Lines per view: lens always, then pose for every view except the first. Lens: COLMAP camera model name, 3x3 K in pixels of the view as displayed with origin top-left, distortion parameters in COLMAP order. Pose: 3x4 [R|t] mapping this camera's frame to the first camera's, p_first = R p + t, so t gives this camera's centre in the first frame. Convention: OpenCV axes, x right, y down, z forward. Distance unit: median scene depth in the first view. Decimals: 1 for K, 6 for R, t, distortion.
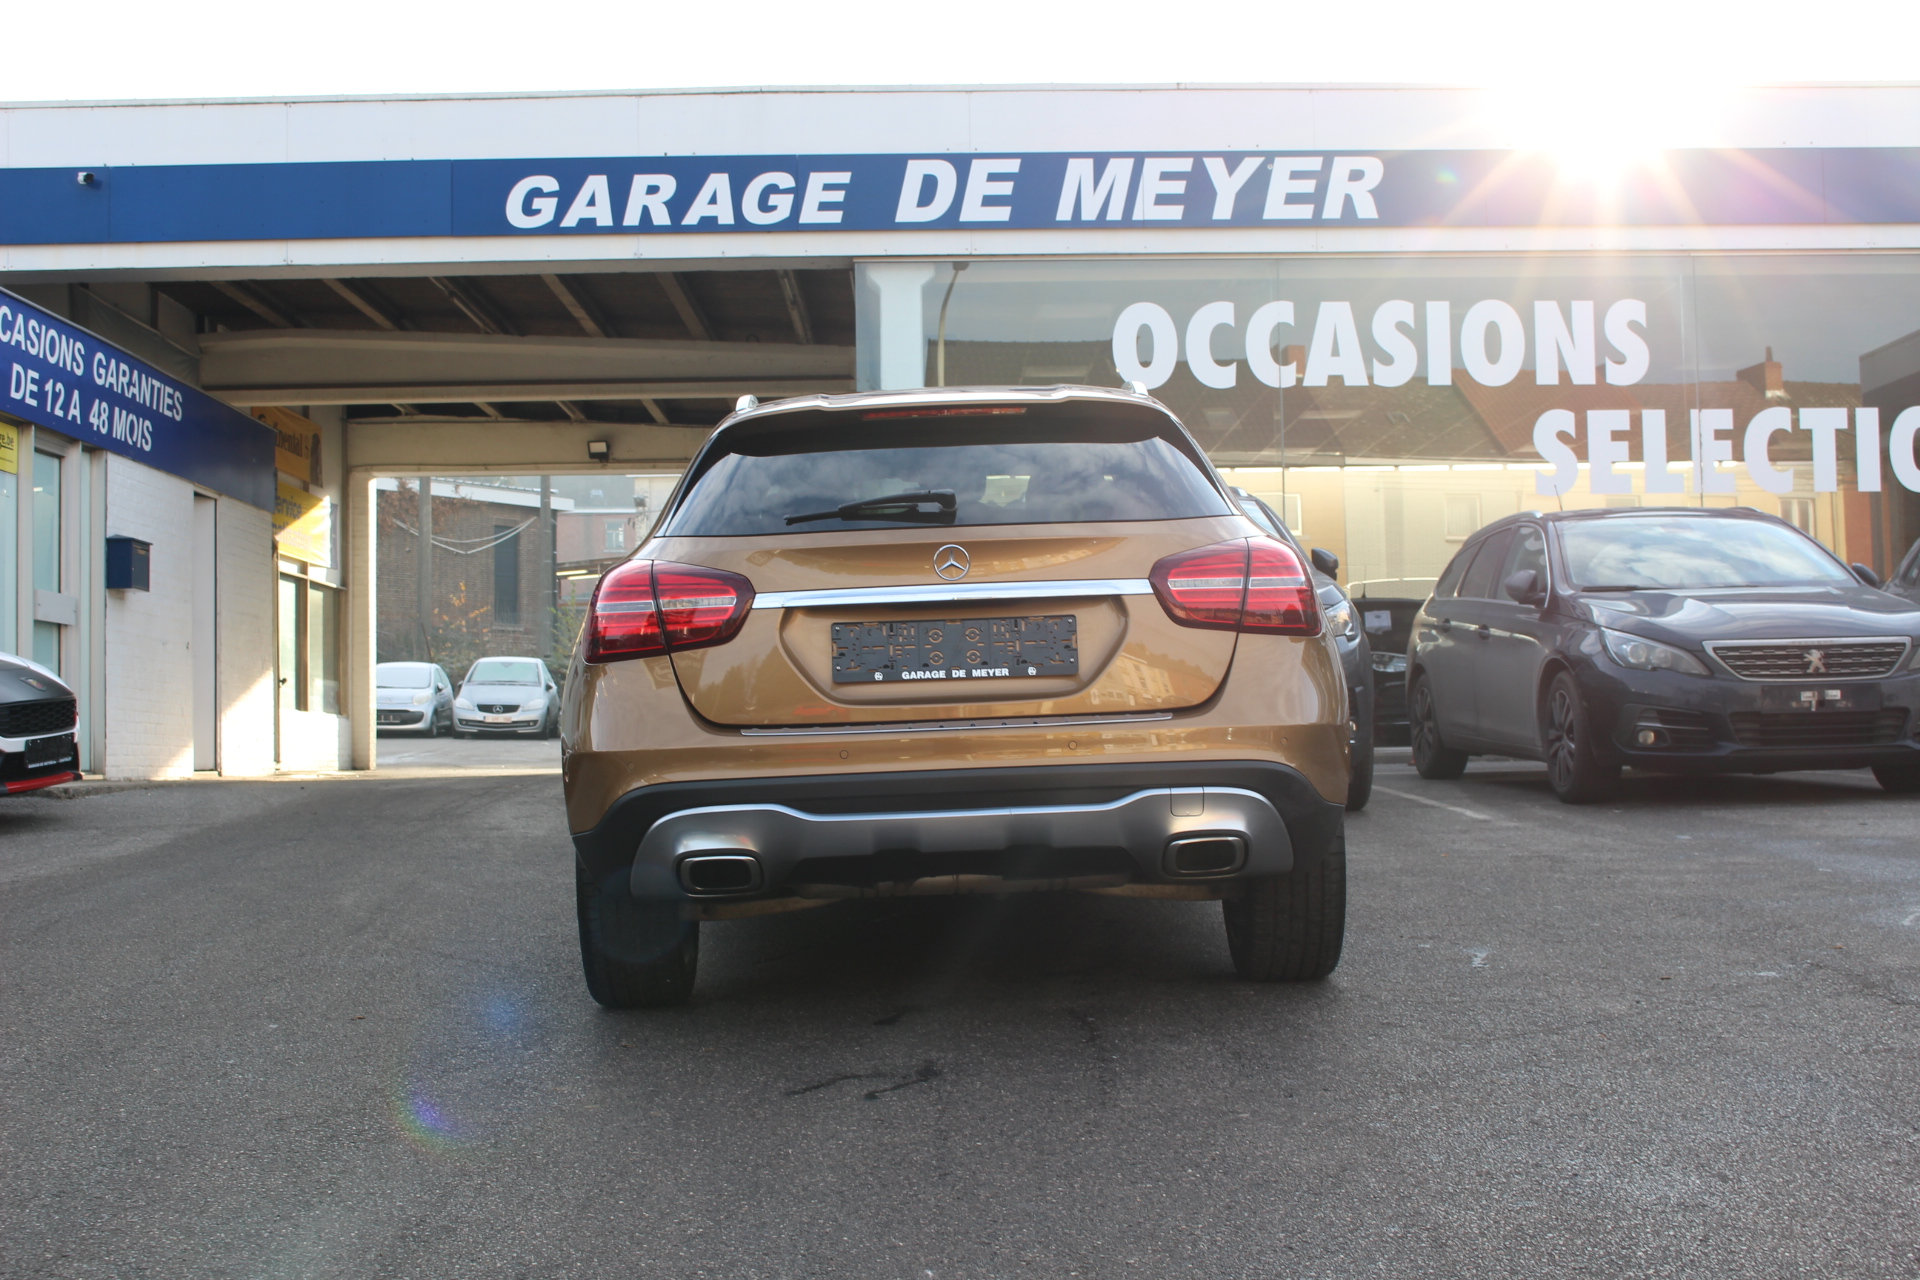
lens RADIAL K [[2557.5, 0, 958.2], [0, 2557.5, 652.0], [0, 0, 1]] dist [-0.083681, 0.088941]
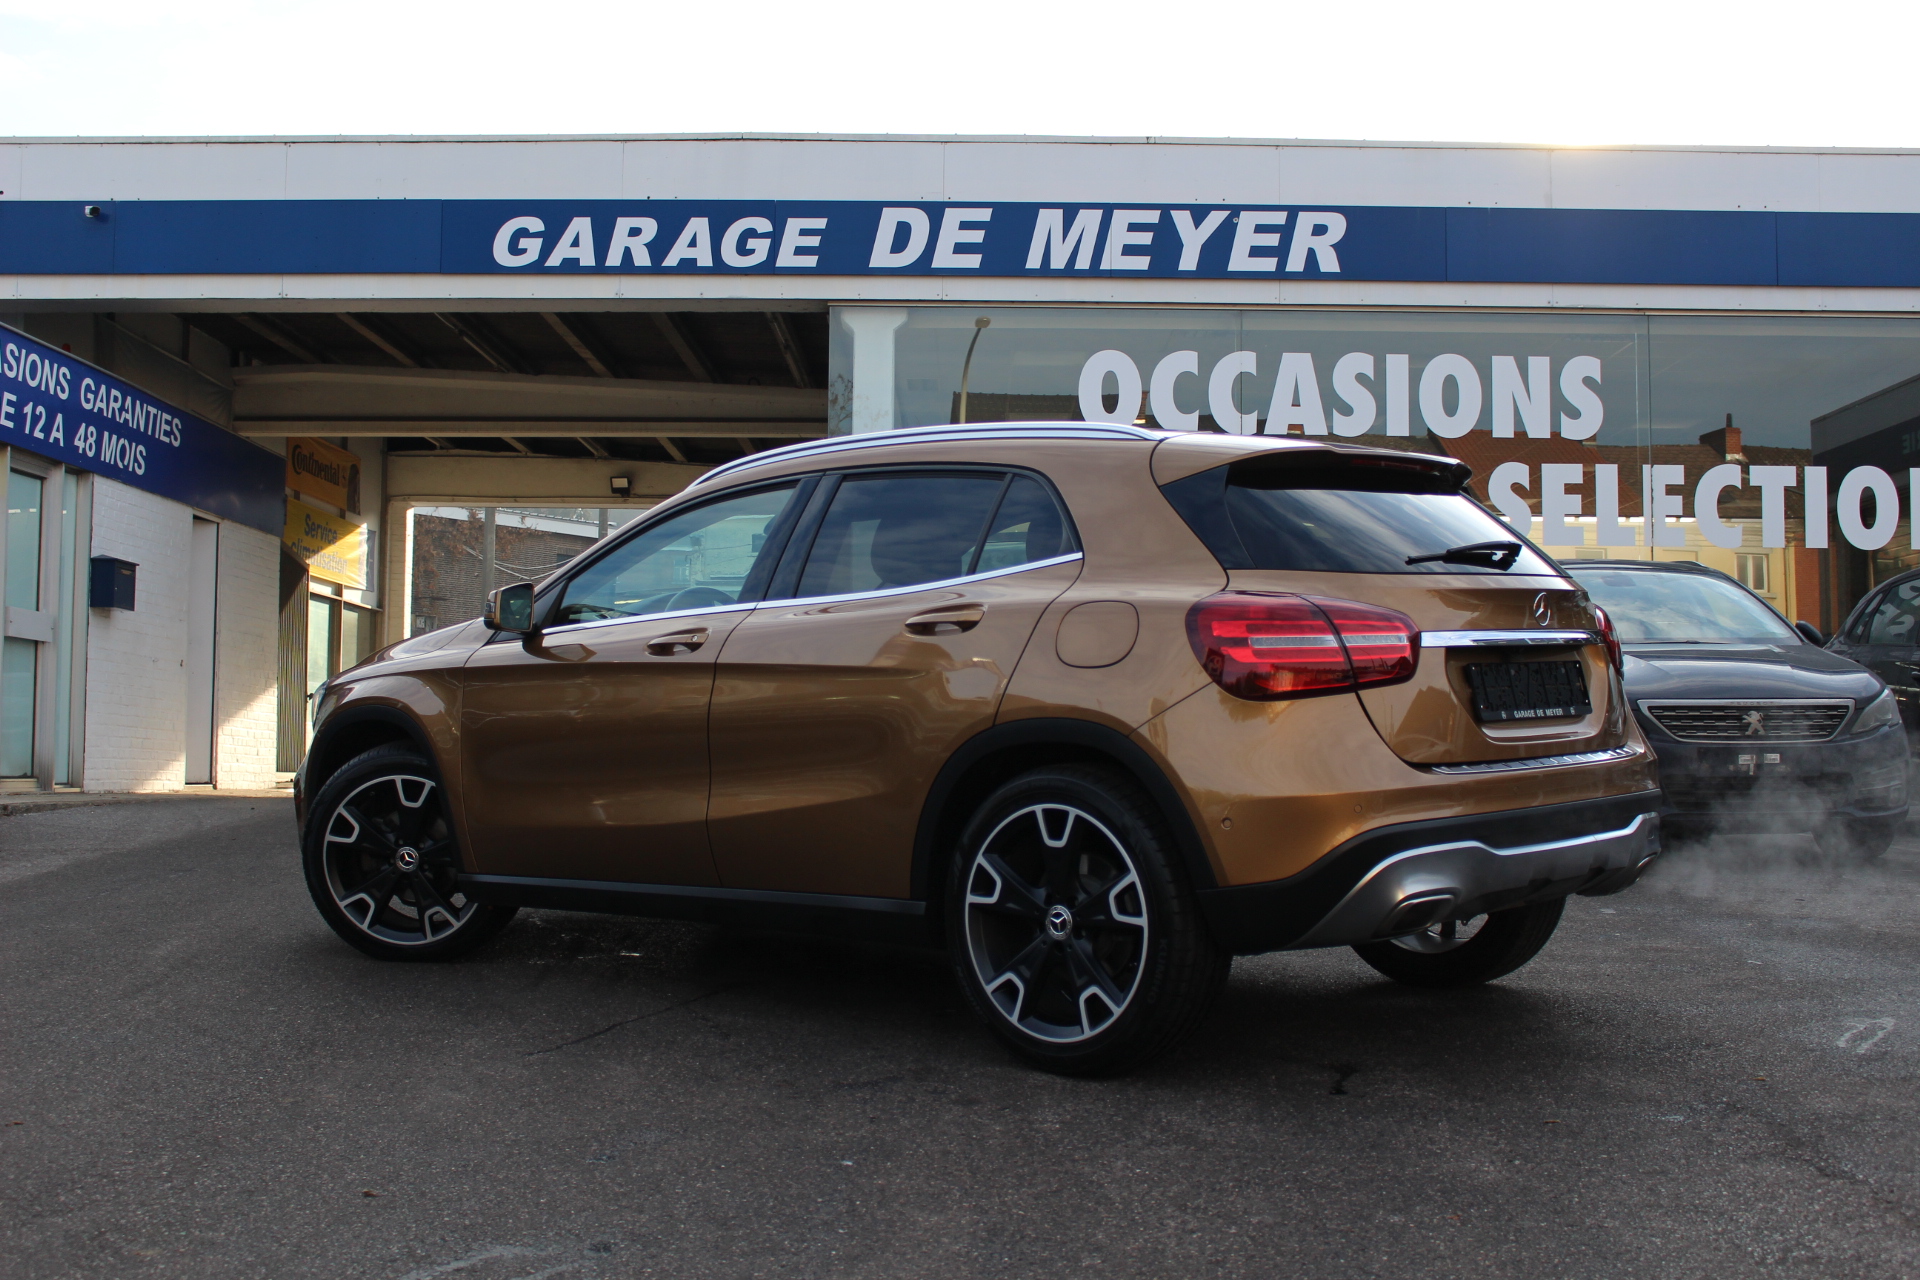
lens RADIAL K [[2261.3, 0, 960.0], [0, 2261.3, 640.0], [0, 0, 1]] dist [-0.090340, 0.037204]
pose [[0.999512, 0.021940, -0.022247, 0.035583], [-0.022277, 0.999639, -0.015017, -0.005385], [0.021909, 0.015505, 0.999640, 0.093988]]
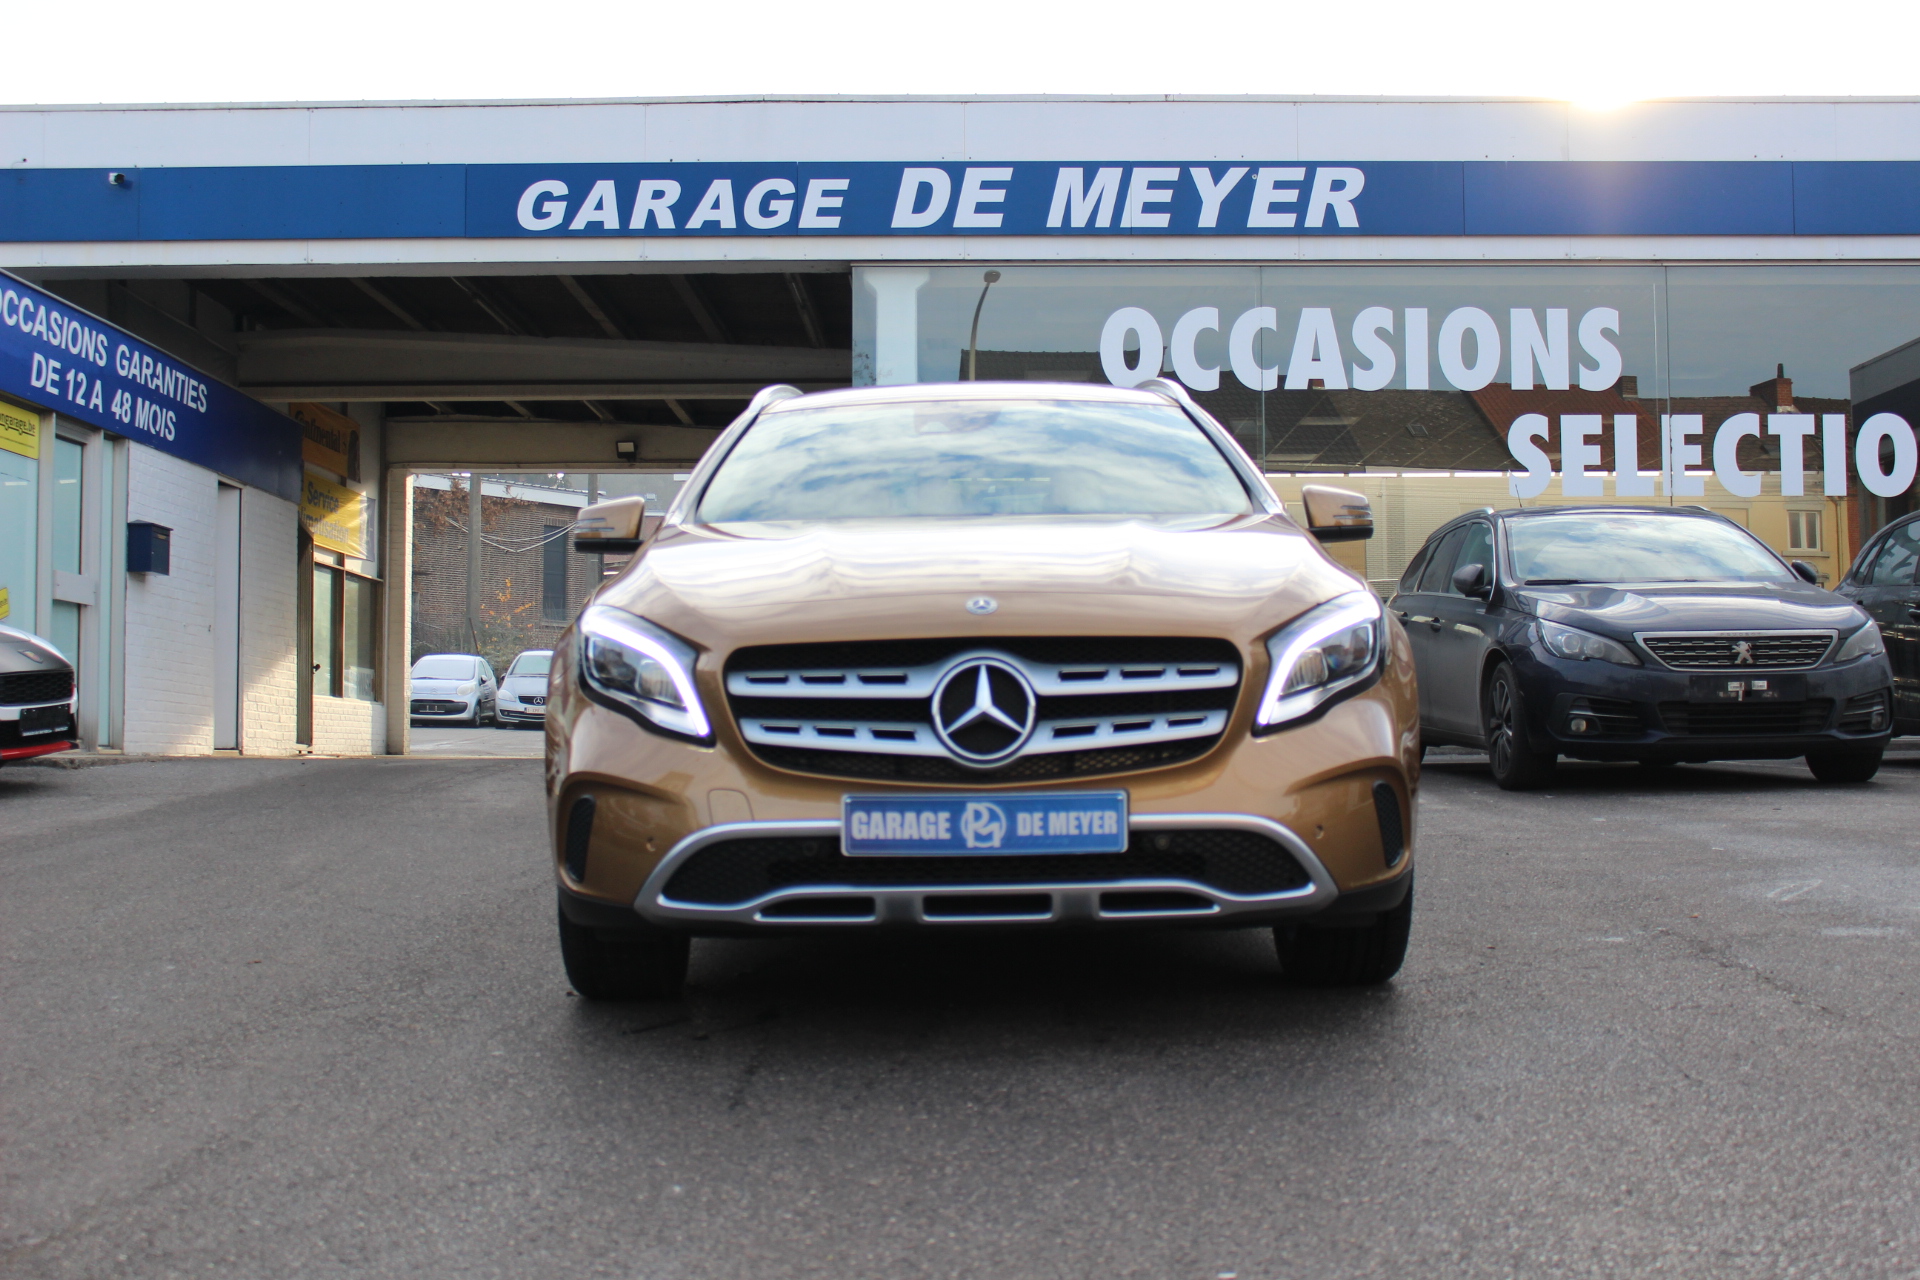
lens RADIAL K [[2471.4, 0, 957.1], [0, 2471.4, 632.2], [0, 0, 1]] dist [-0.063881, -0.018755]
pose [[0.999651, 0.011515, -0.023755, 0.027897], [-0.011760, 0.999879, -0.010221, 0.005953], [0.023634, 0.010496, 0.999666, -0.000237]]
